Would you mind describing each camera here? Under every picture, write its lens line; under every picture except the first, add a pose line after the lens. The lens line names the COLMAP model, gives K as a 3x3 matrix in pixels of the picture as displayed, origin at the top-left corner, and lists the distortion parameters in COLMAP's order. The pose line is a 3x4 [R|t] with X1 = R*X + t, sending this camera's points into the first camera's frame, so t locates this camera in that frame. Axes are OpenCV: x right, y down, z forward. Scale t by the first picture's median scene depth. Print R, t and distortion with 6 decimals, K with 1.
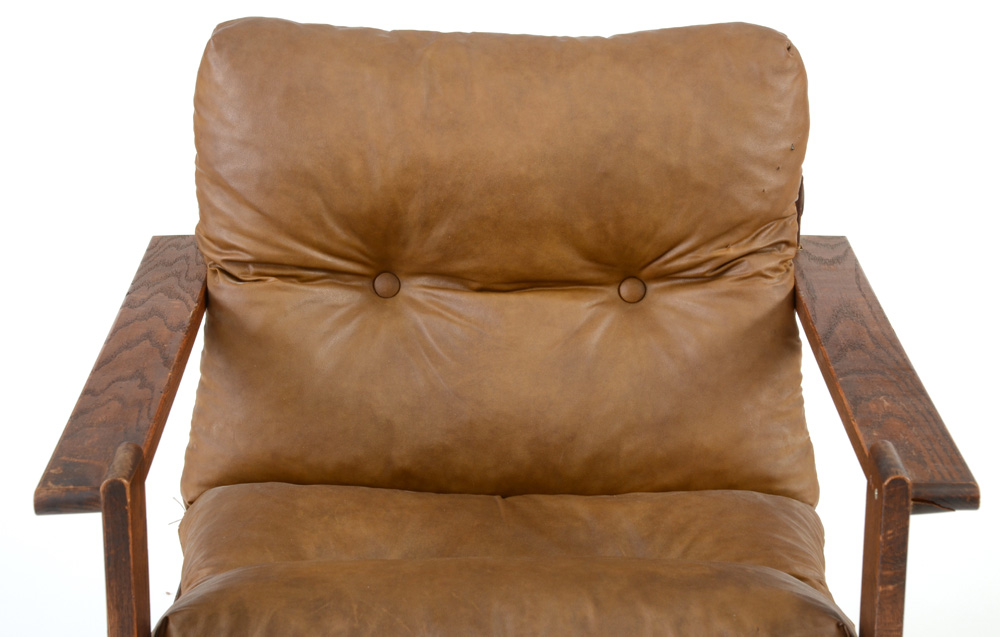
lens RADIAL K [[2405.2, 0, 497.0], [0, 2405.2, 315.0], [0, 0, 1]] dist [0.548745, 0.000000]
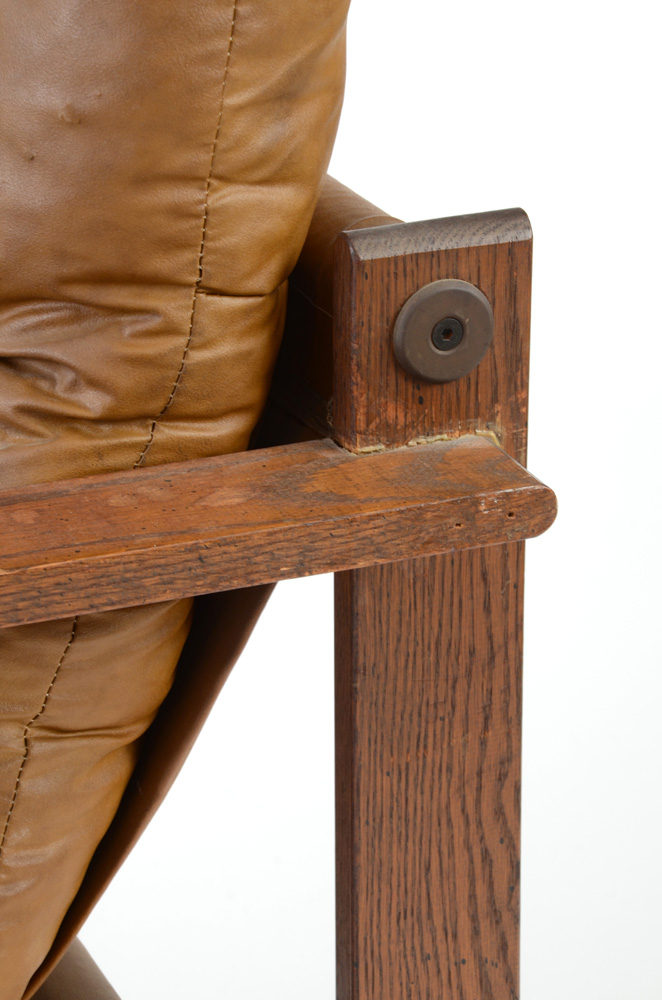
lens RADIAL K [[3270.3, 0, 331.6], [0, 3270.3, 505.8], [0, 0, 1]] dist [0.885943, 0.000000]
pose [[0.385023, 0.343570, -0.856573, 0.587840], [-0.283211, 0.927329, 0.244648, -0.148967], [0.878378, 0.148396, 0.454346, 0.824273]]
